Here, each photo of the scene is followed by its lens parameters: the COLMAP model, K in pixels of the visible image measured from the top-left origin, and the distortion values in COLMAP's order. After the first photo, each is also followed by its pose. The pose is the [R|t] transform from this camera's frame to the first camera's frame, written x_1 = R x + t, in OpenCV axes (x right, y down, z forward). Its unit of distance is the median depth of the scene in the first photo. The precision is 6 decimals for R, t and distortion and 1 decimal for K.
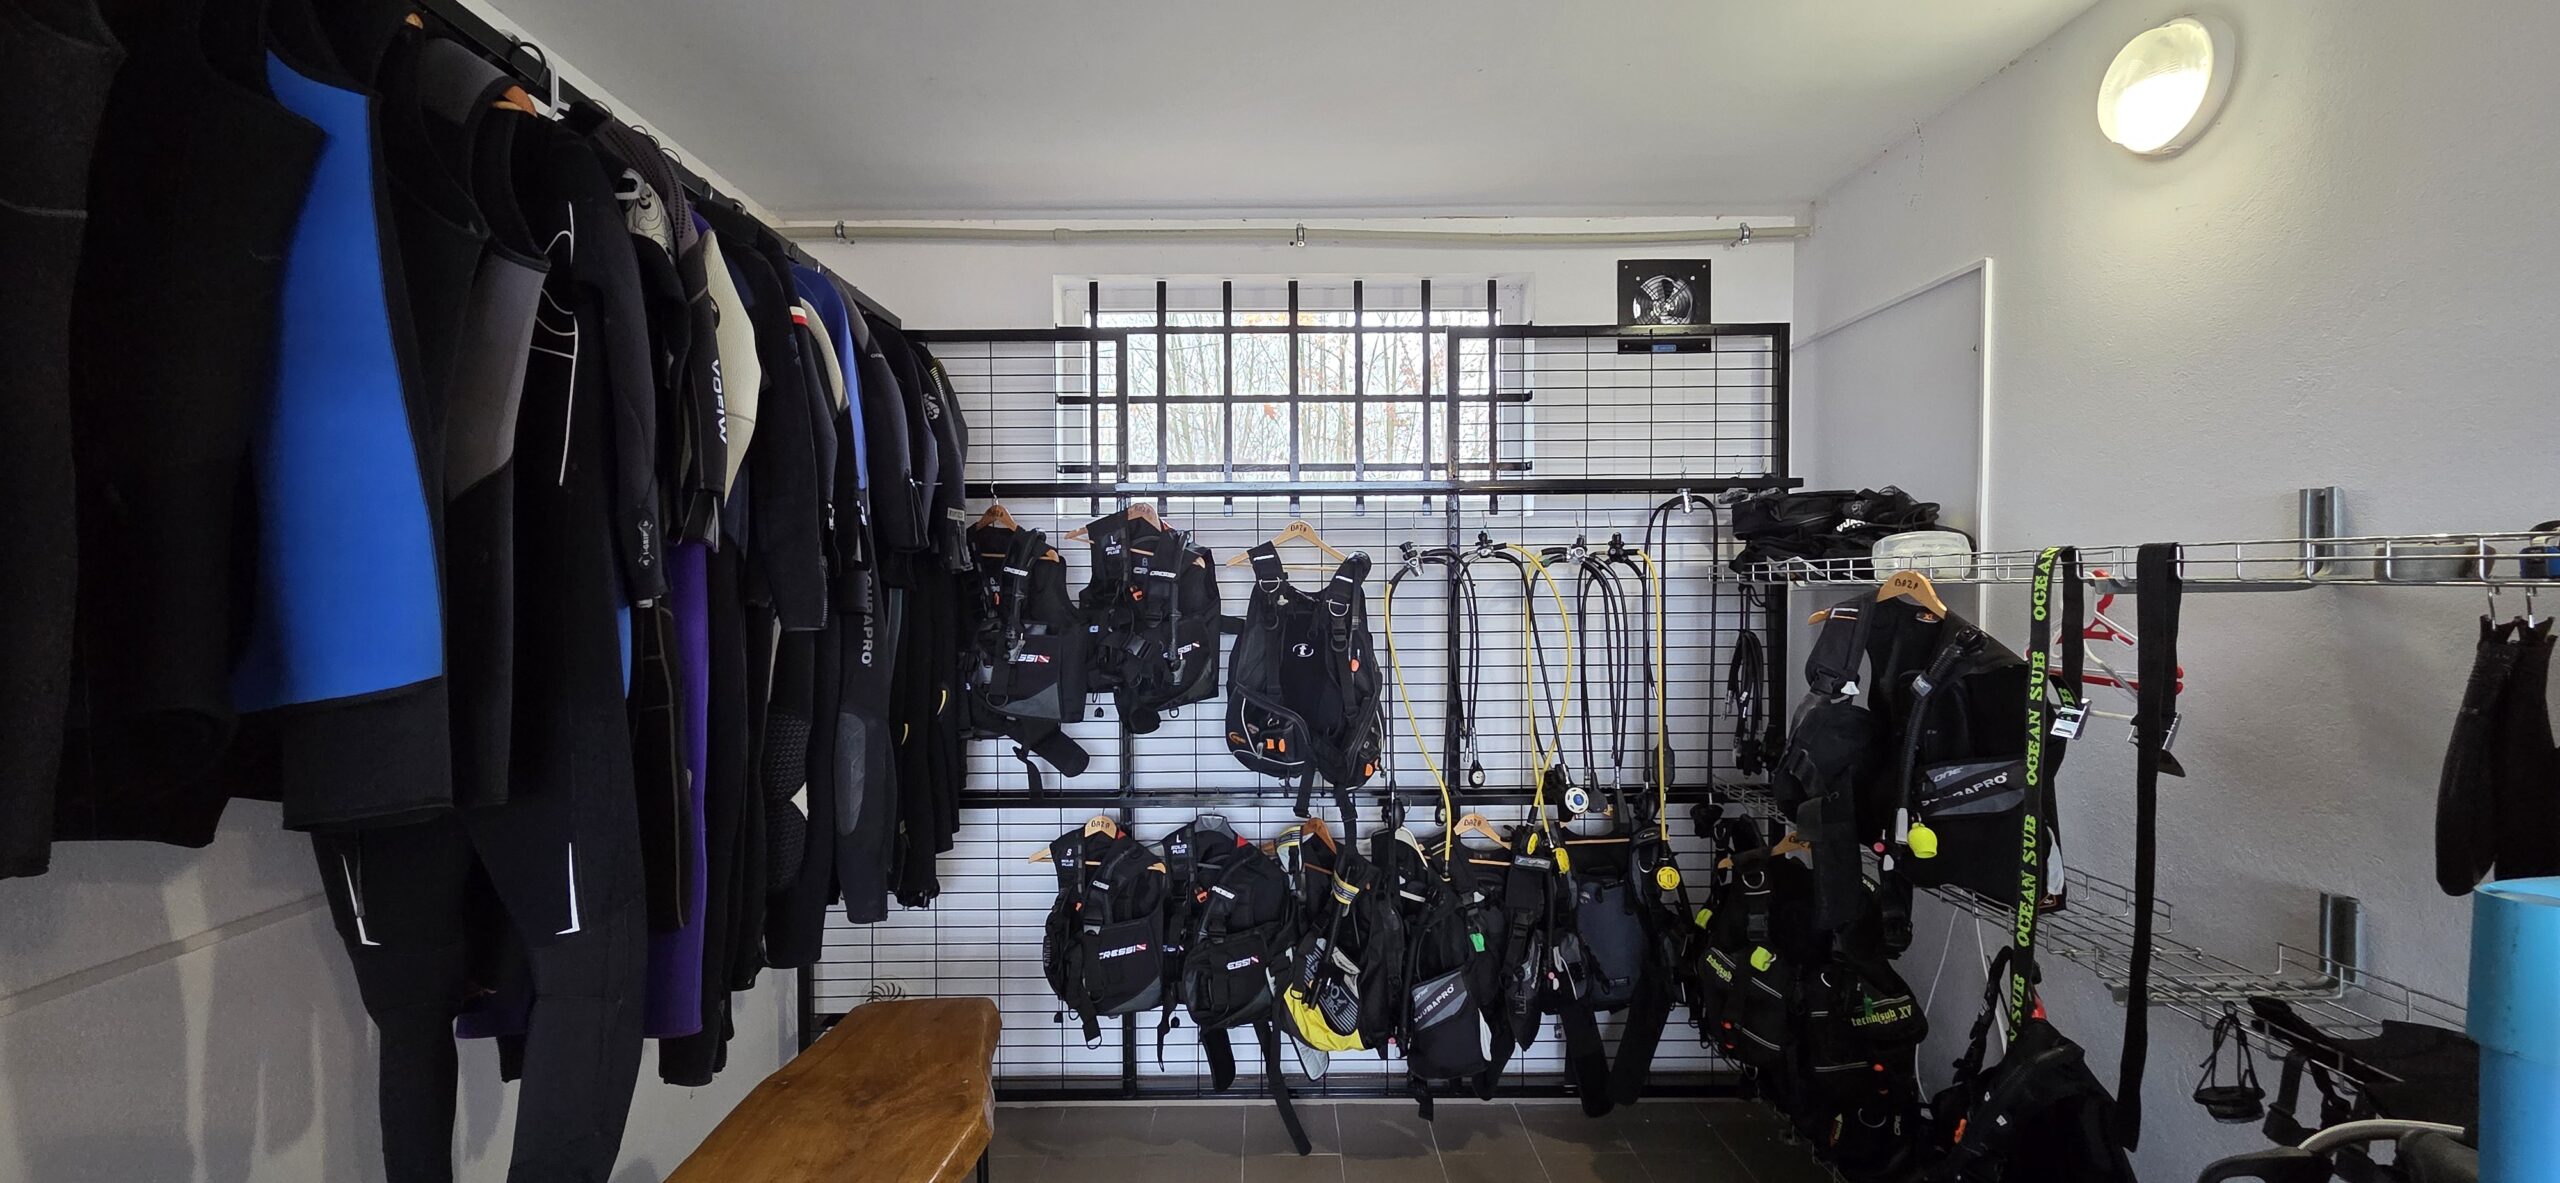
lens RADIAL K [[897.6, 0, 1280.0], [0, 897.6, 591.5], [0, 0, 1]] dist [-0.000188, -0.000004]
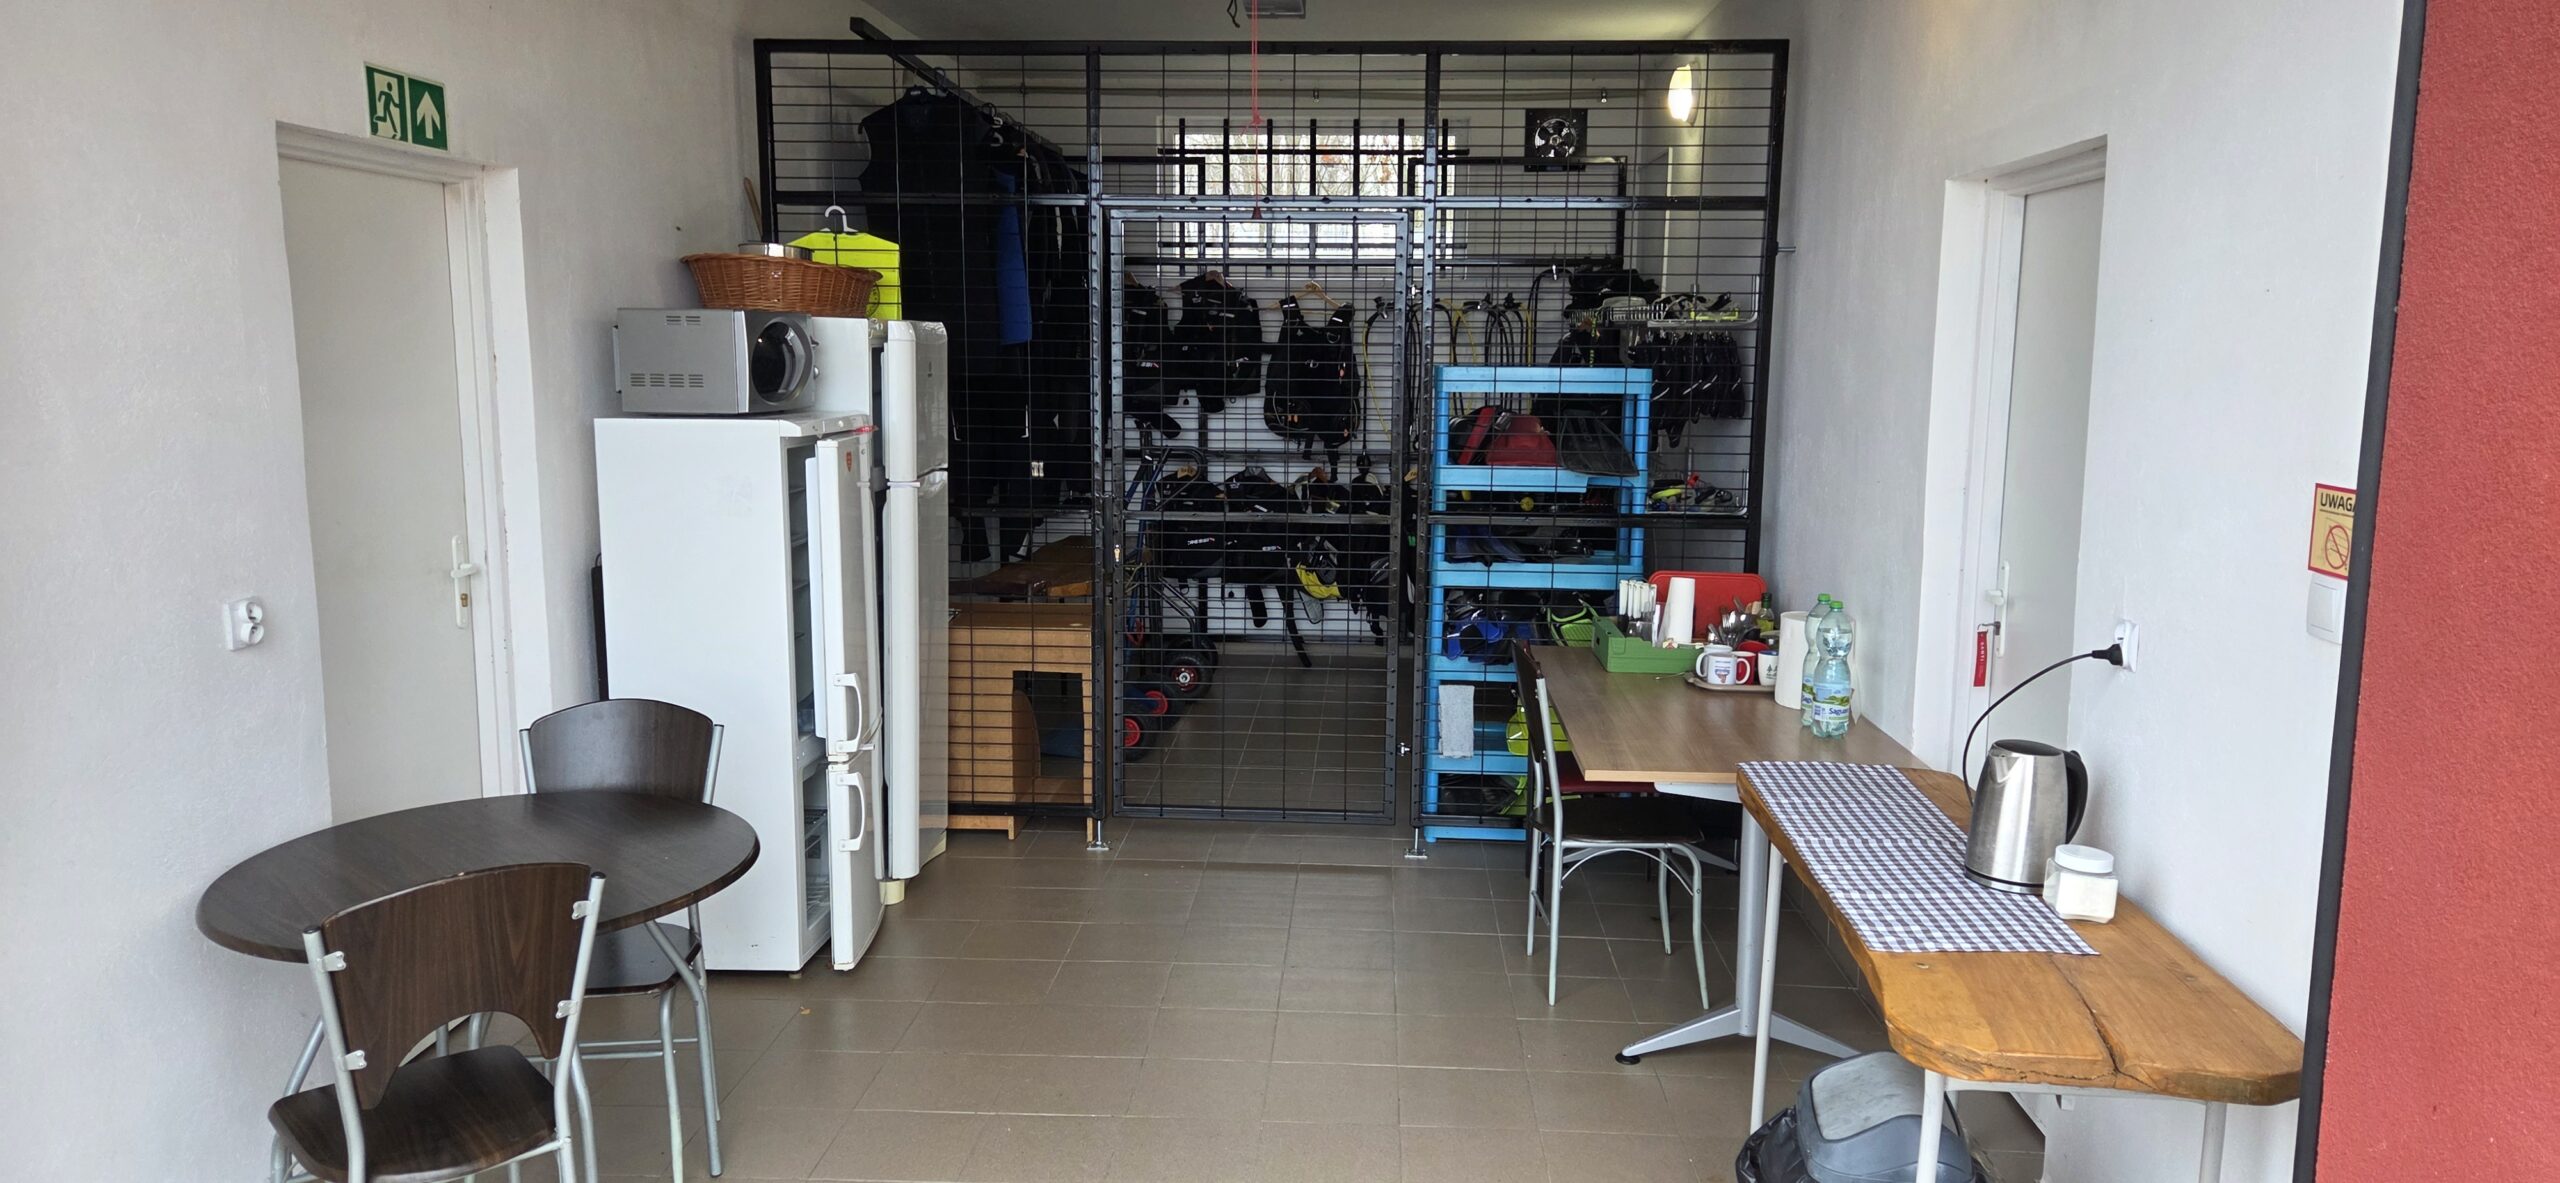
lens RADIAL K [[1706.8, 0, 1316.7], [0, 1706.8, 593.6], [0, 0, 1]] dist [0.129500, 0.000016]
pose [[0.997545, 0.023446, -0.065992, 0.244431], [-0.015857, 0.993439, 0.113259, 0.125457], [0.068215, -0.111935, 0.991371, -2.081526]]
